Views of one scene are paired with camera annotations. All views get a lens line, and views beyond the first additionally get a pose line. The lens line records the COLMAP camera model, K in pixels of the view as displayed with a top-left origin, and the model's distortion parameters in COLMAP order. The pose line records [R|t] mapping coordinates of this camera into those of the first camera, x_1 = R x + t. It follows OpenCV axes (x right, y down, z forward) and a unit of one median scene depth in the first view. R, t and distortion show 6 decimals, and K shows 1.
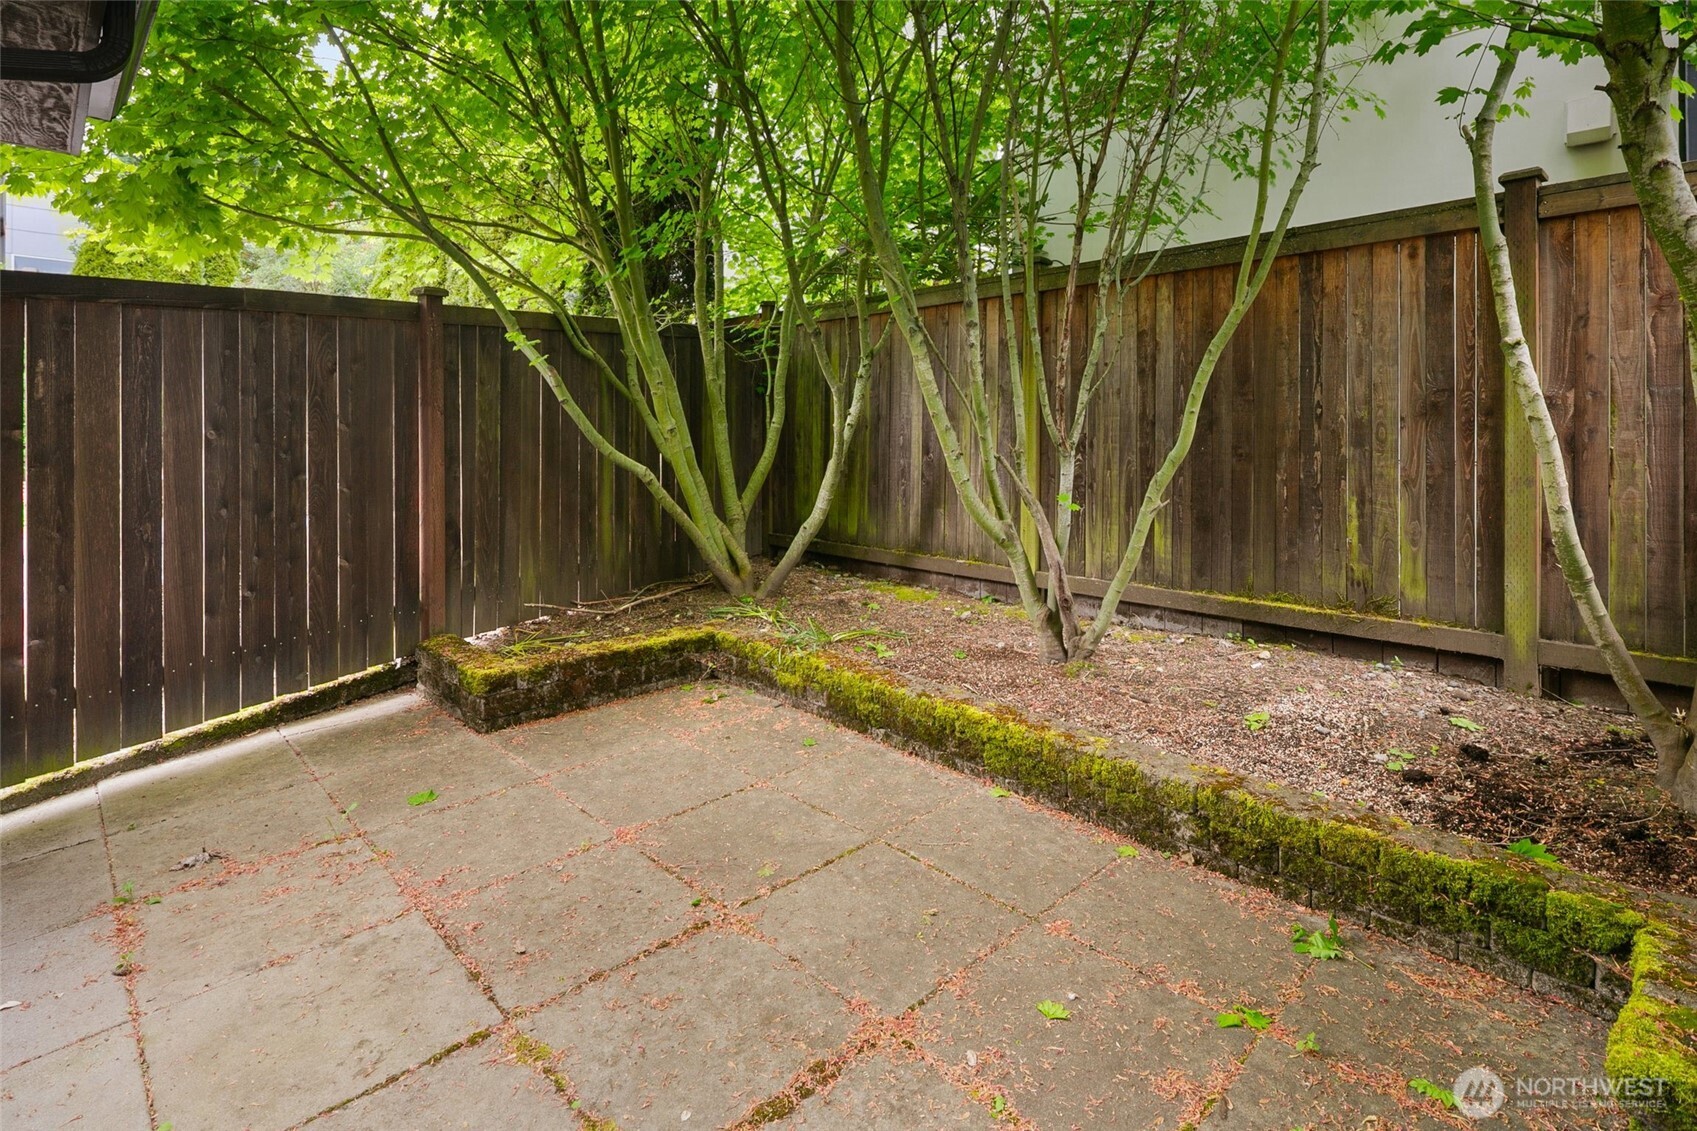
lens RADIAL K [[843.8, 0, 852.6], [0, 843.8, 435.5], [0, 0, 1]] dist [0.000189, -0.000743]
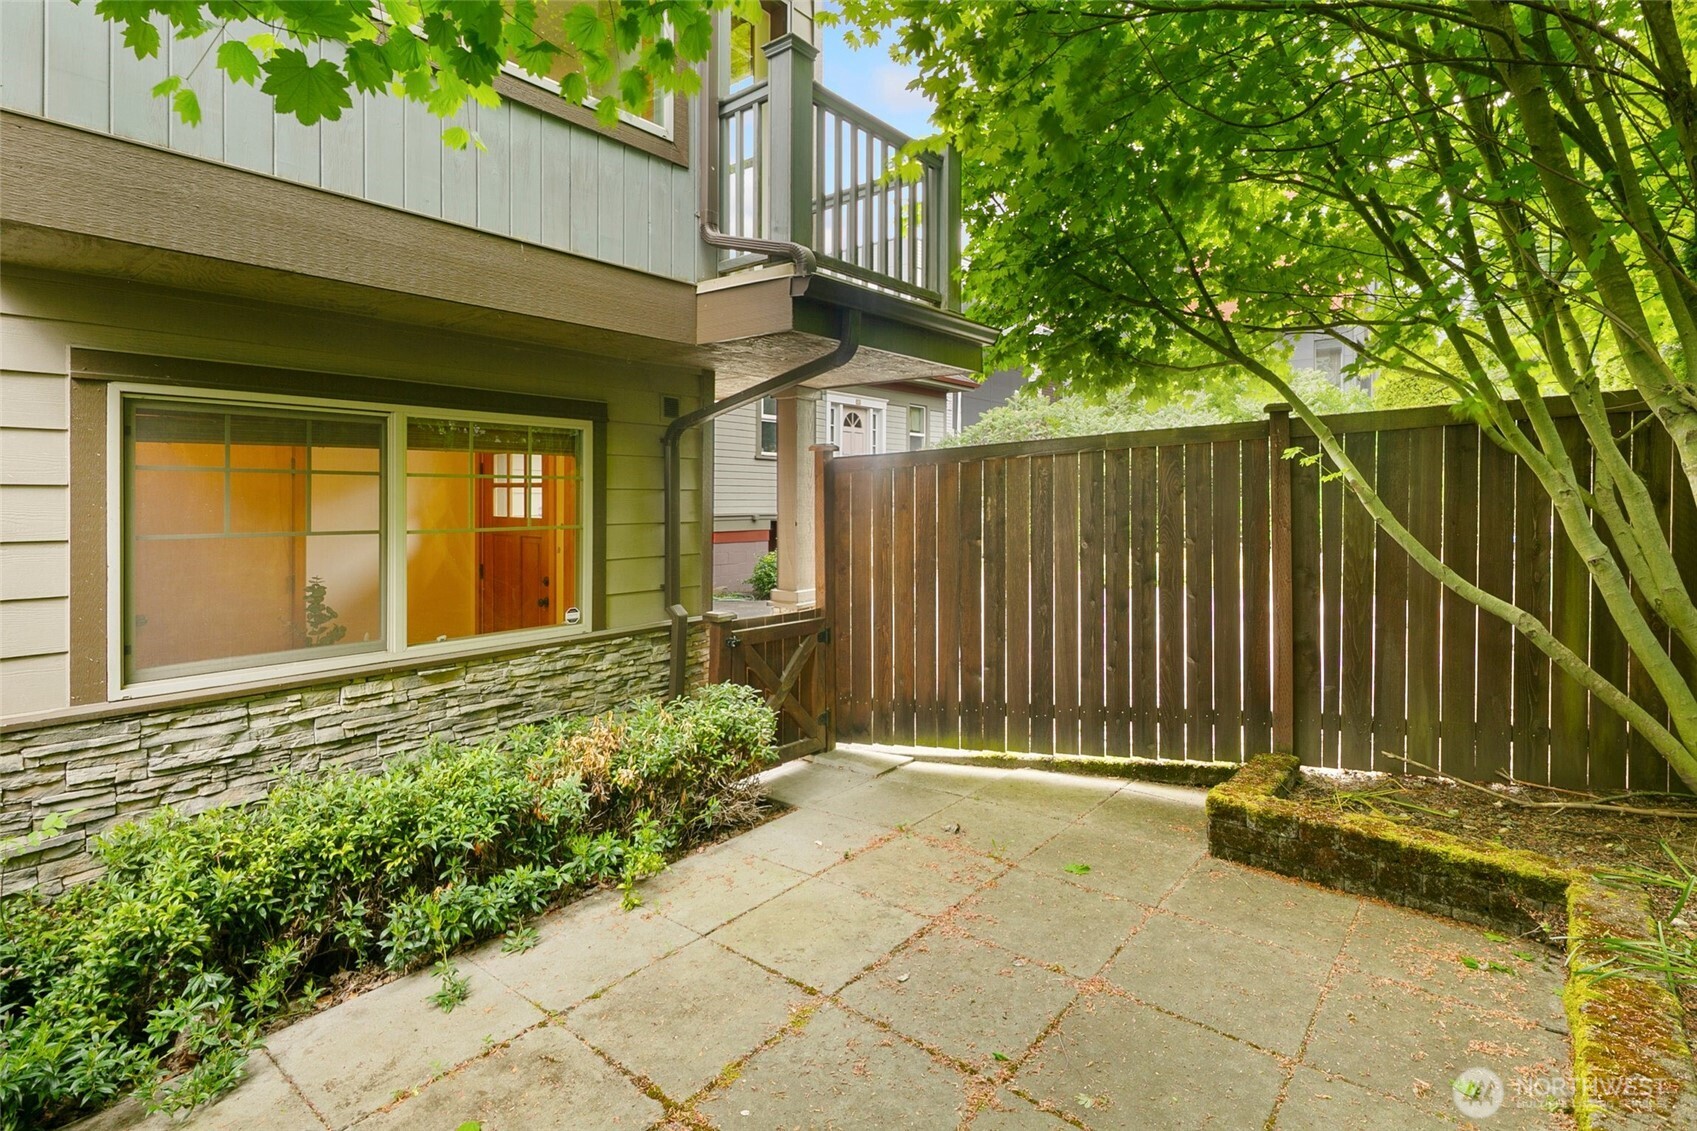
lens RADIAL K [[824.7, 0, 846.7], [0, 824.7, 503.6], [0, 0, 1]] dist [0.001927, -0.000291]
pose [[0.104770, 0.007373, -0.994469, 0.534136], [-0.006513, 0.999956, 0.006728, -0.076769], [0.994475, 0.005772, 0.104813, 0.495171]]
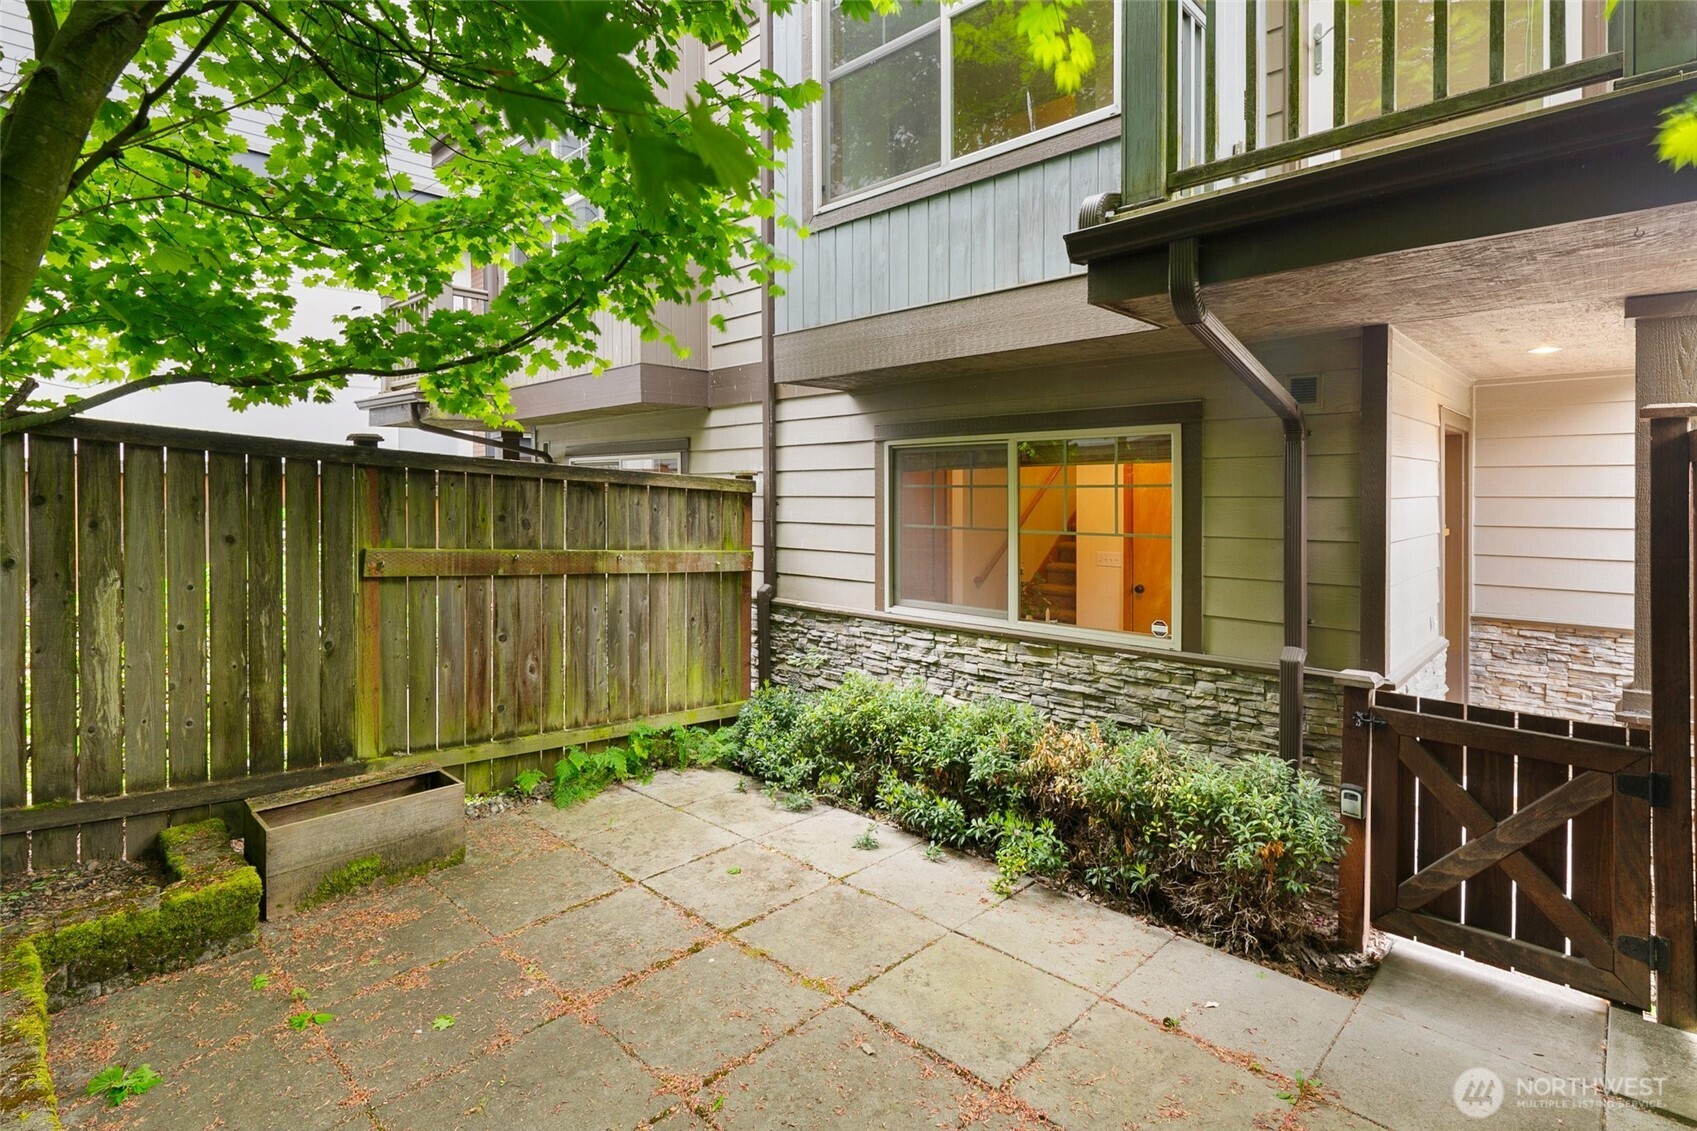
lens RADIAL K [[815.6, 0, 847.5], [0, 815.6, 499.5], [0, 0, 1]] dist [-0.002402, -0.000681]
pose [[-0.999400, 0.000259, -0.034634, -0.208798], [-0.000216, 0.999906, 0.013702, -0.099069], [0.034634, 0.013701, -0.999306, 1.333713]]
